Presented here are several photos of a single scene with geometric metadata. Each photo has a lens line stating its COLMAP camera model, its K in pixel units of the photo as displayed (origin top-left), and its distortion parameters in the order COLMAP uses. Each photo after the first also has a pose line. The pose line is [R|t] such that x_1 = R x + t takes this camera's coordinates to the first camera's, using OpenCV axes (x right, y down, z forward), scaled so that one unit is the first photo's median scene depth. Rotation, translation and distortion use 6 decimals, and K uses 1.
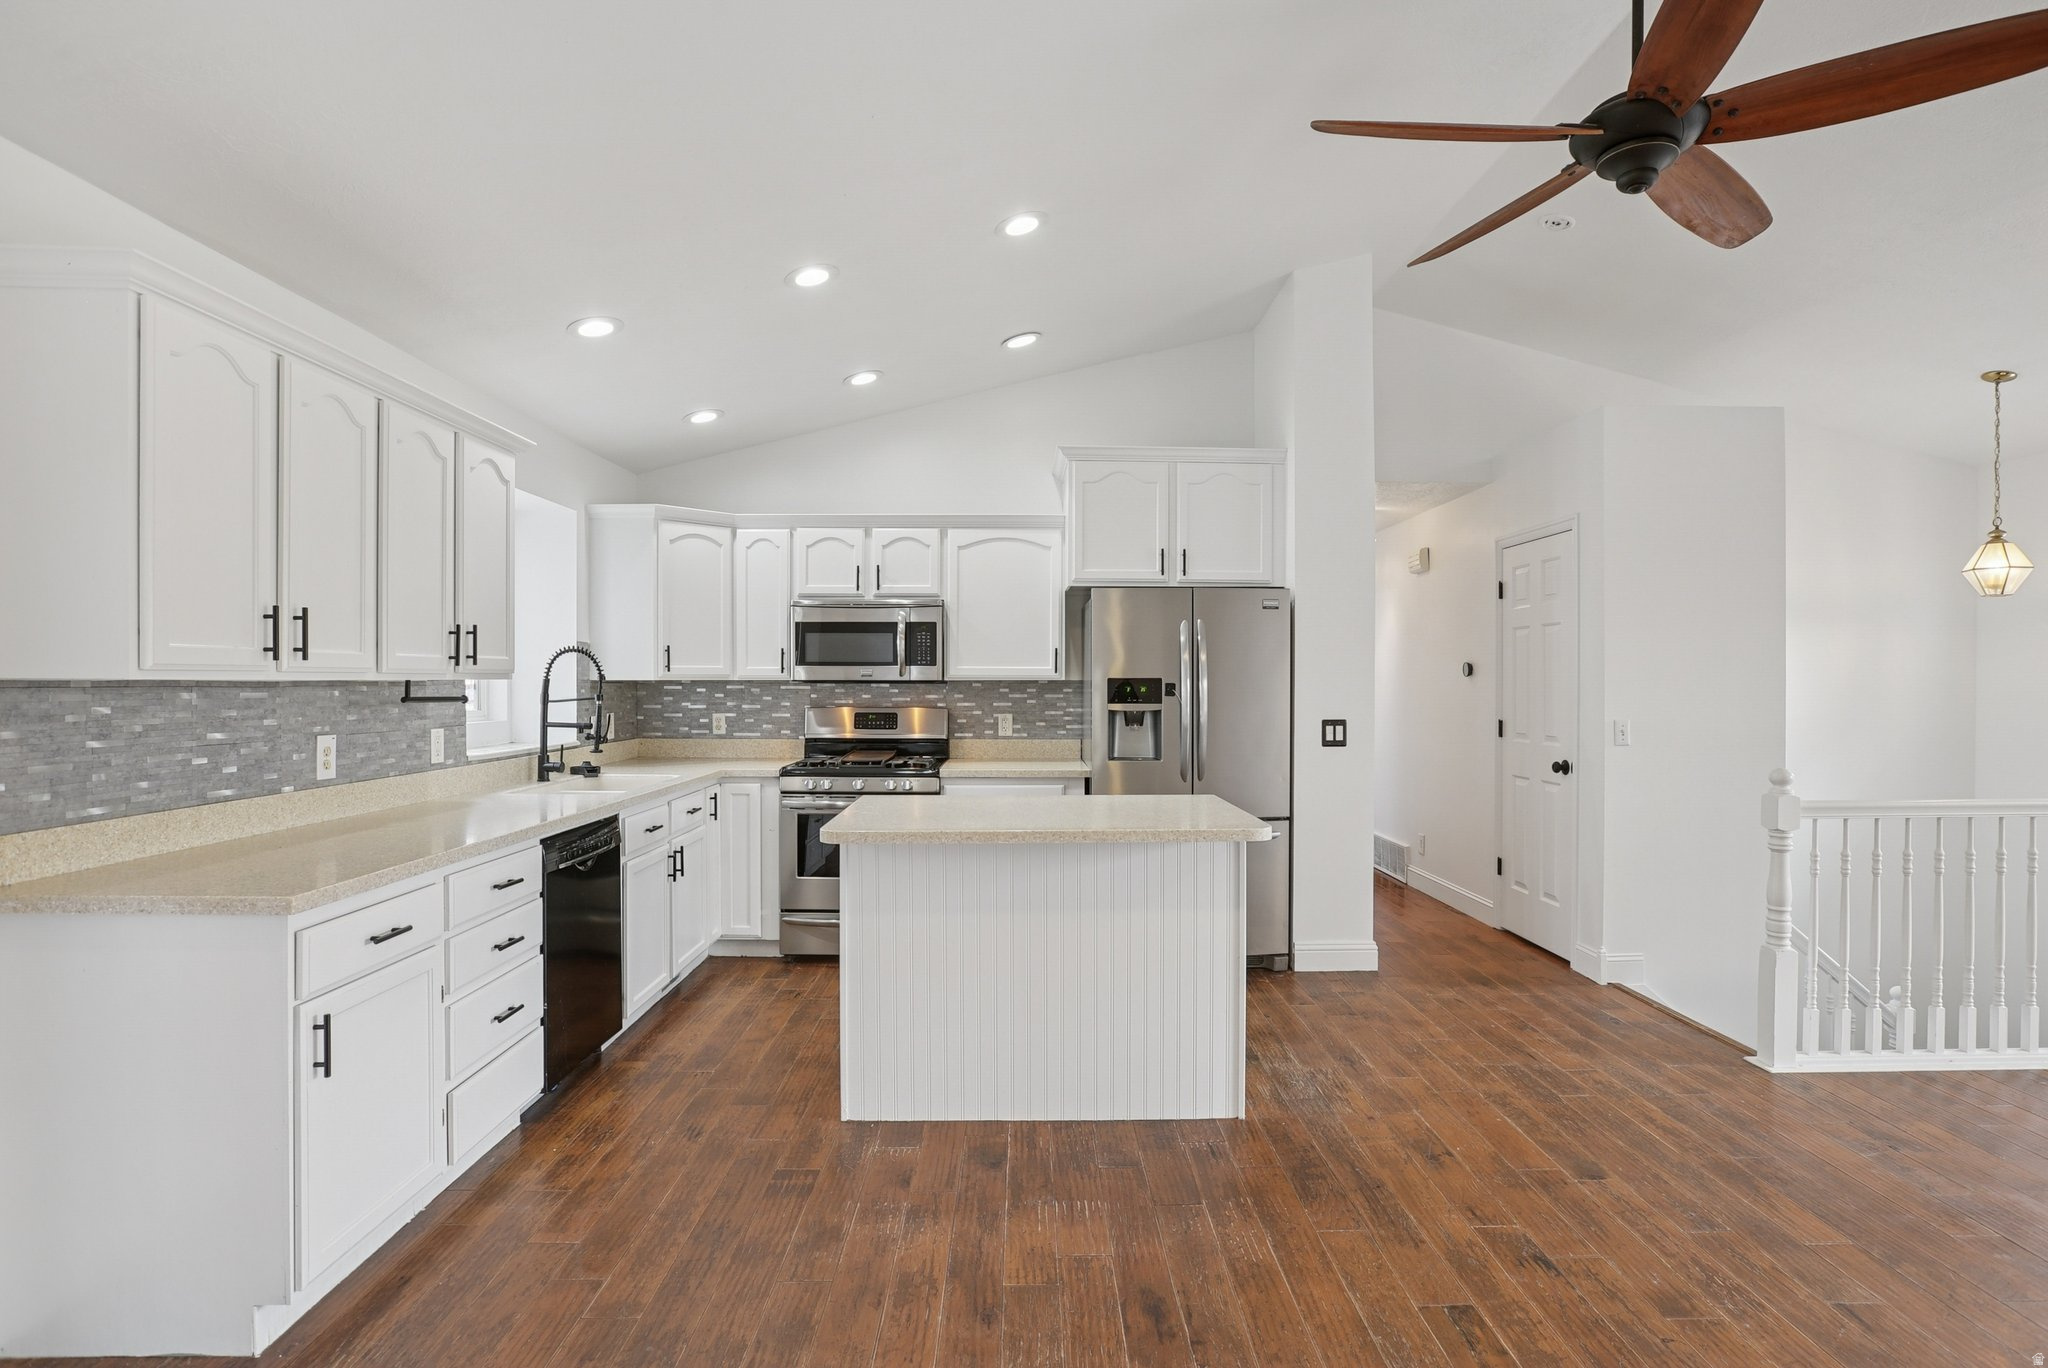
lens RADIAL K [[1025.0, 0, 1039.0], [0, 1025.0, 691.1], [0, 0, 1]] dist [-0.039899, 0.010586]
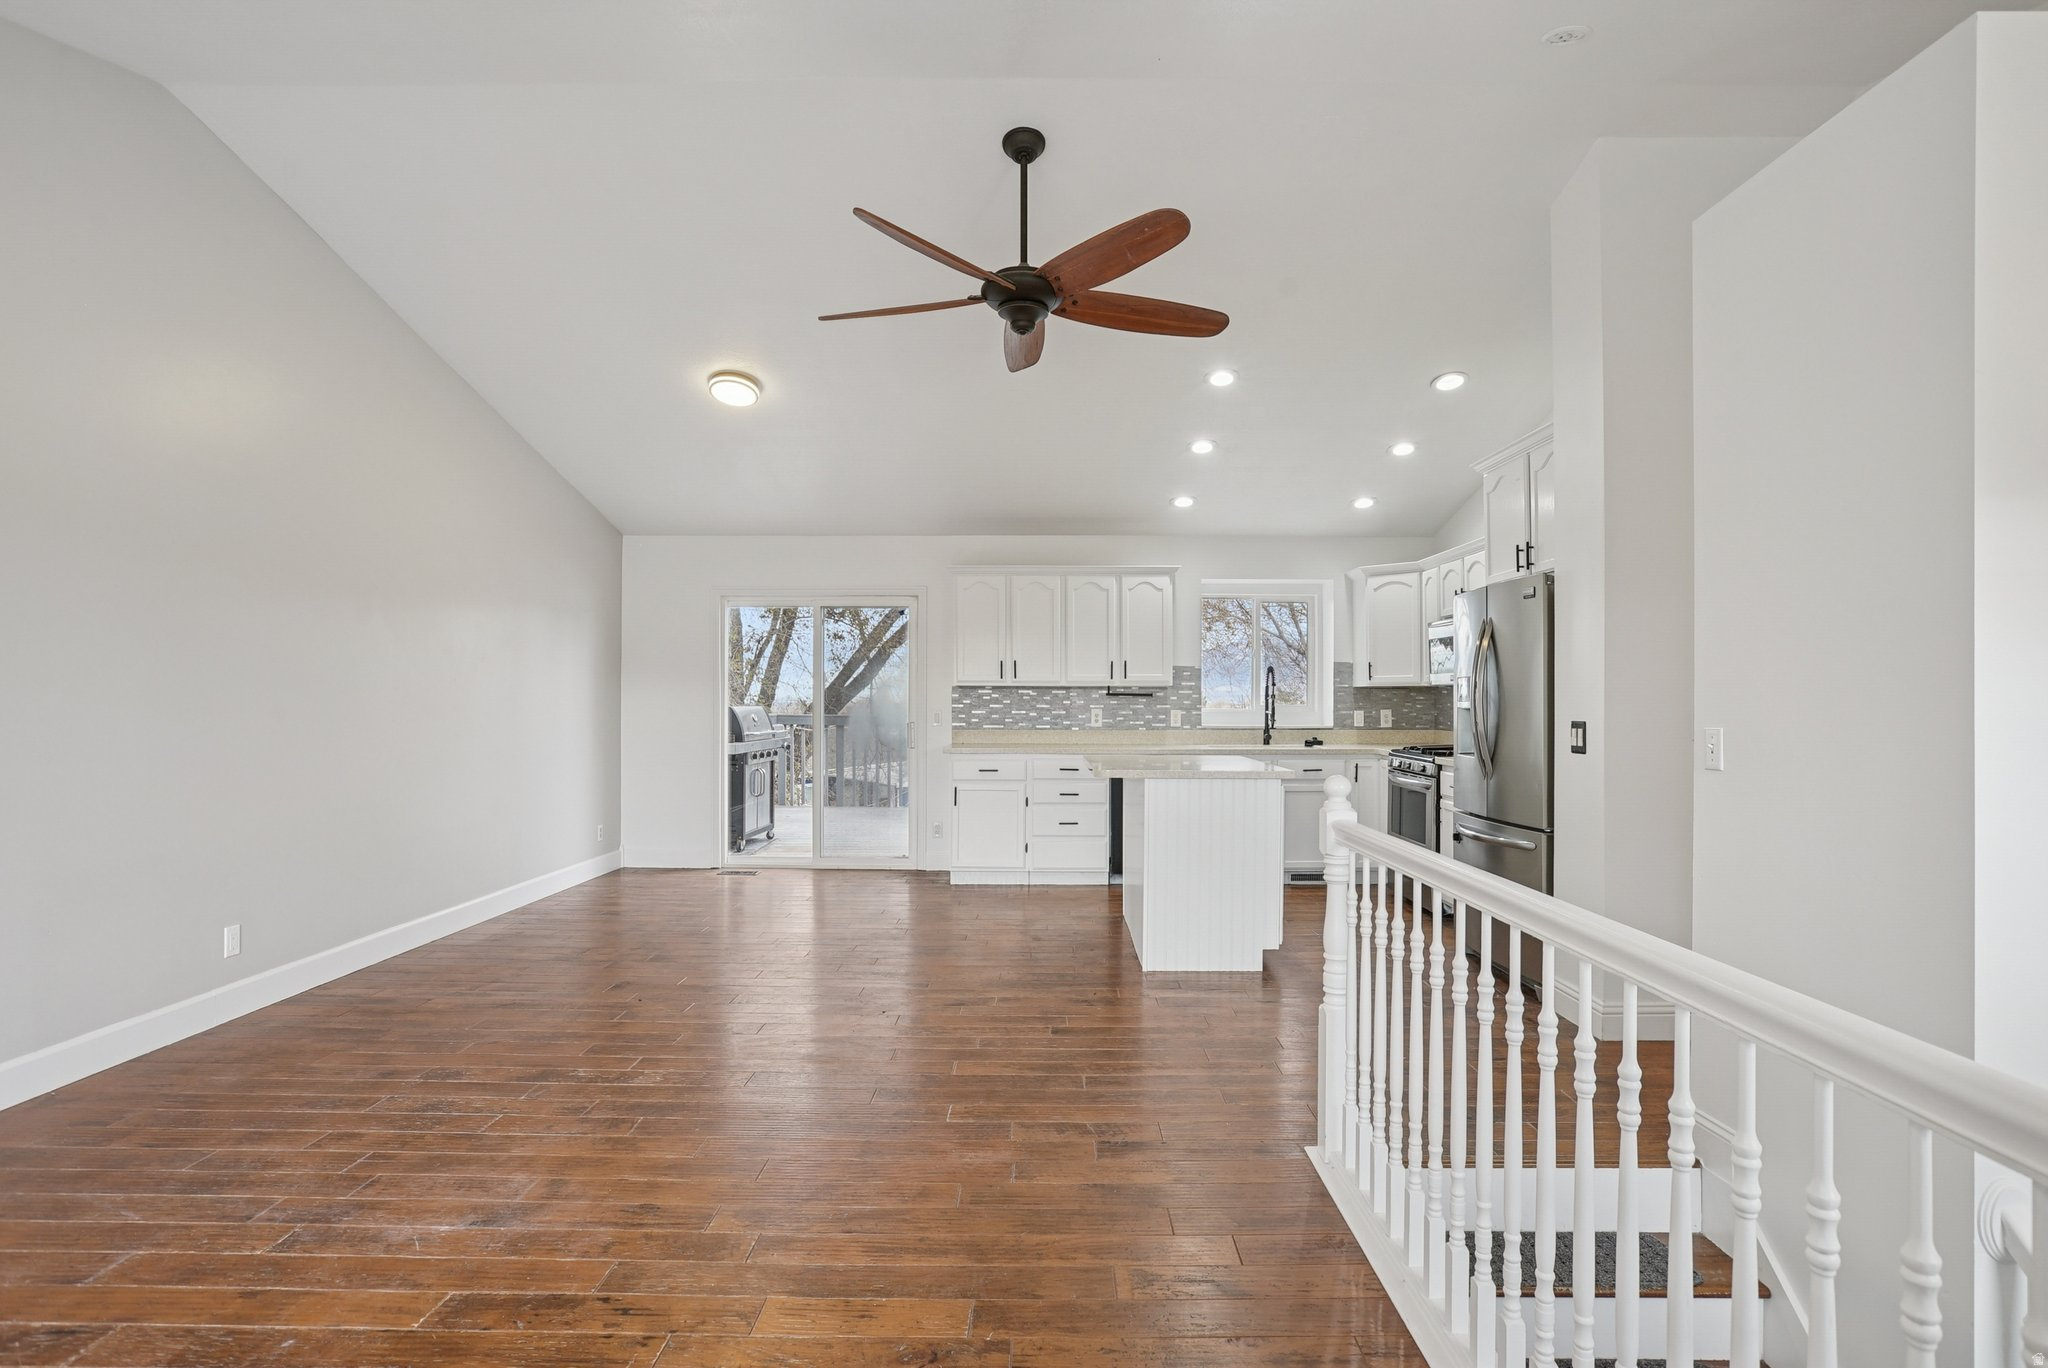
lens RADIAL K [[1025.0, 0, 1036.1], [0, 1025.0, 701.2], [0, 0, 1]] dist [-0.039899, 0.010586]
pose [[-0.029039, -0.000051, -0.999578, 1.132416], [-0.012283, 0.999925, 0.000306, 0.016703], [0.999503, 0.012286, -0.029038, 0.584469]]
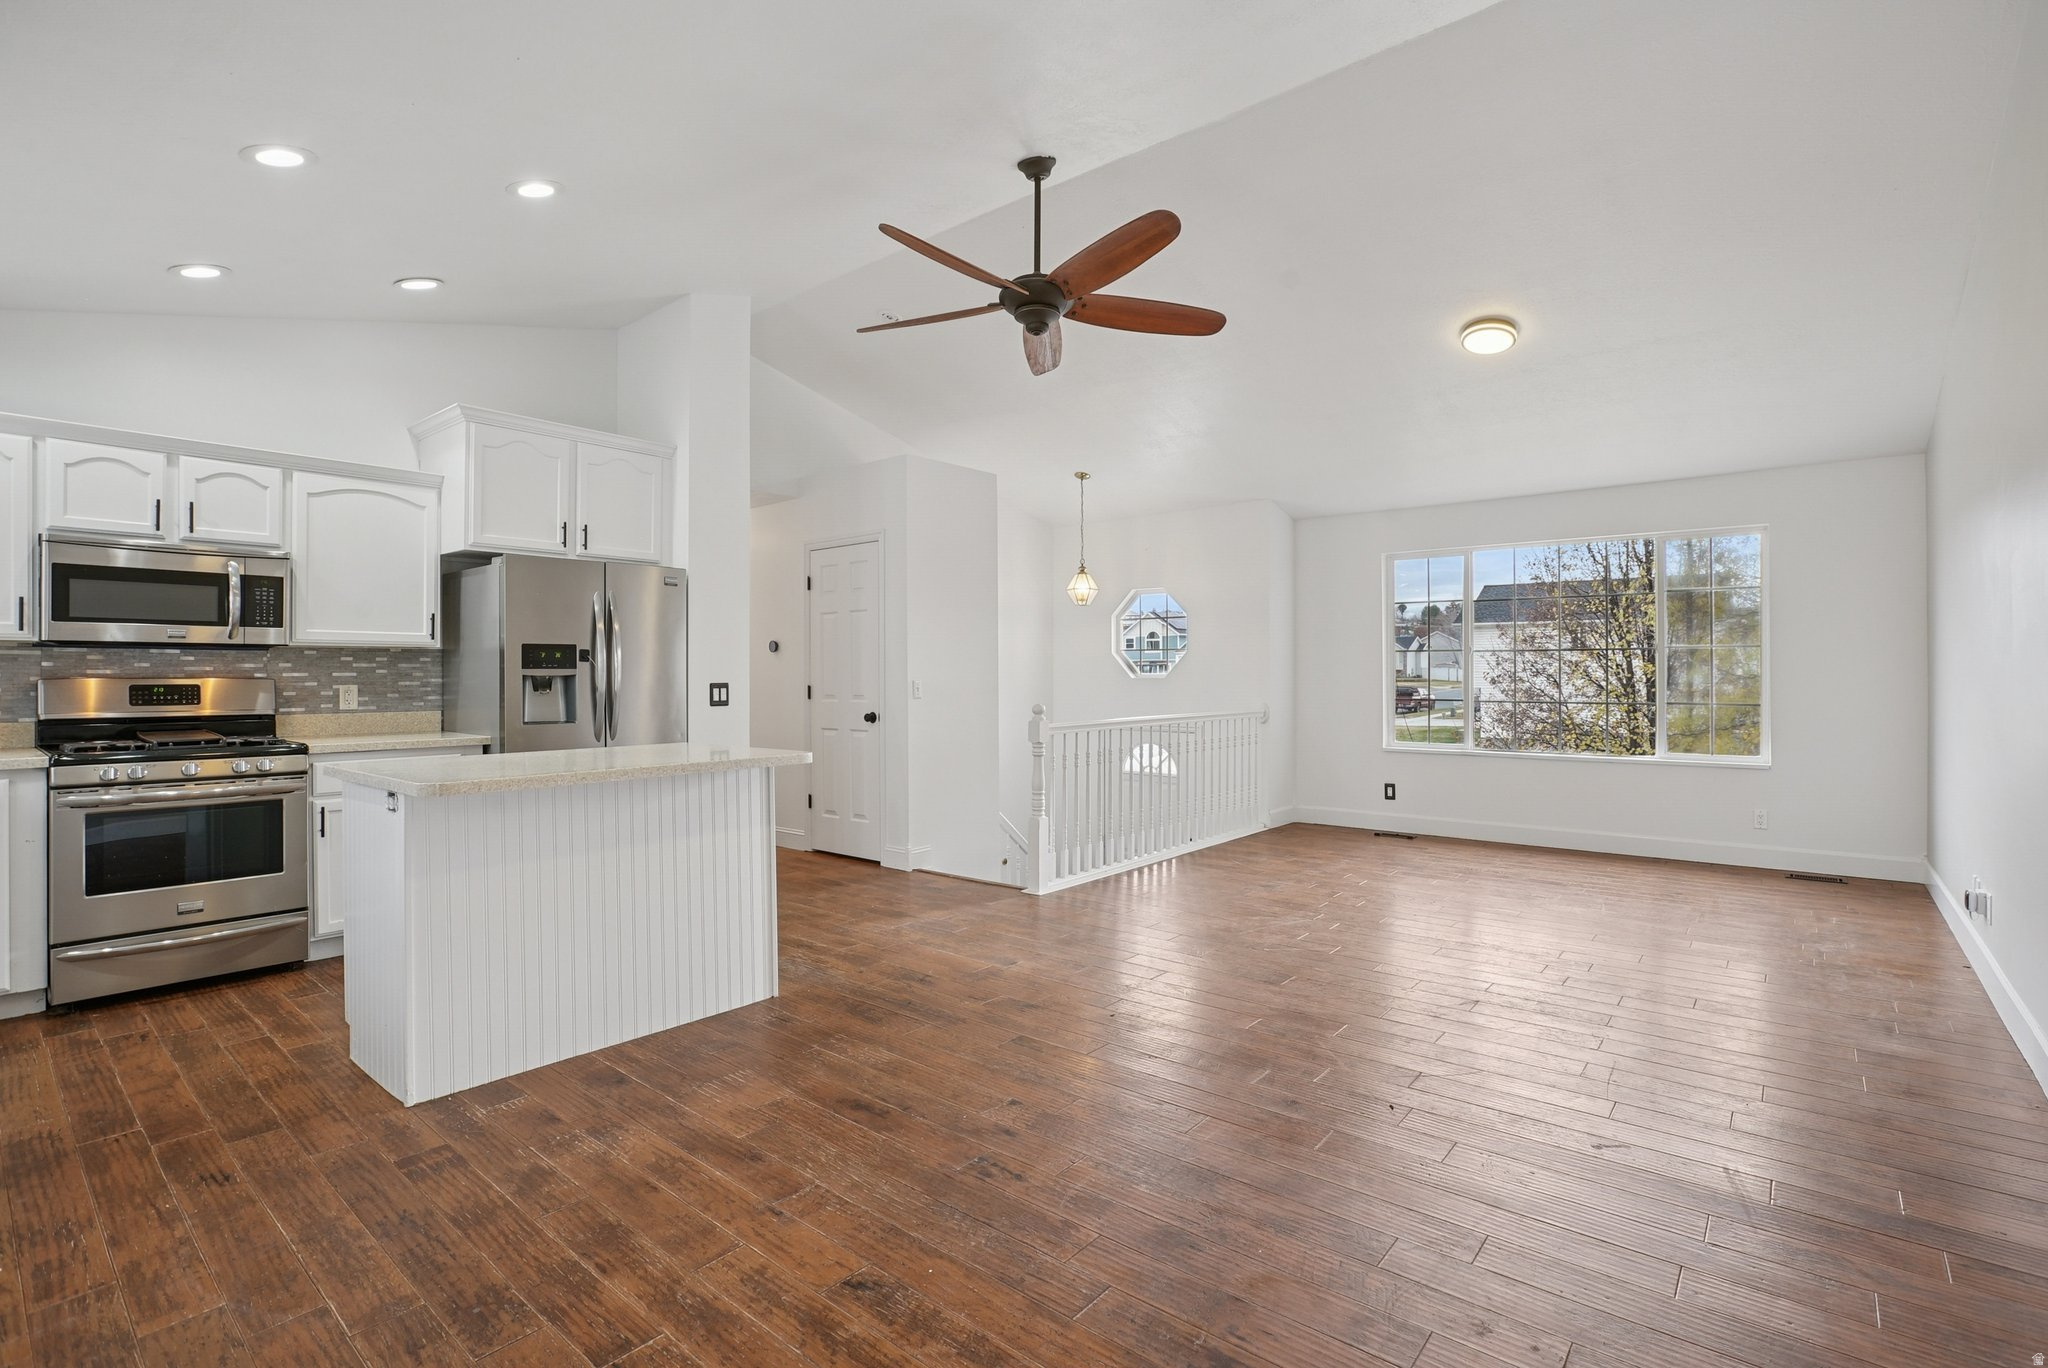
lens RADIAL K [[954.6, 0, 1042.4], [0, 954.6, 674.9], [0, 0, 1]] dist [-0.053288, 0.018063]
pose [[0.647293, -0.003285, 0.762234, -0.303693], [0.011991, 0.999911, -0.005874, 0.029446], [-0.762147, 0.012942, 0.647274, 0.010474]]
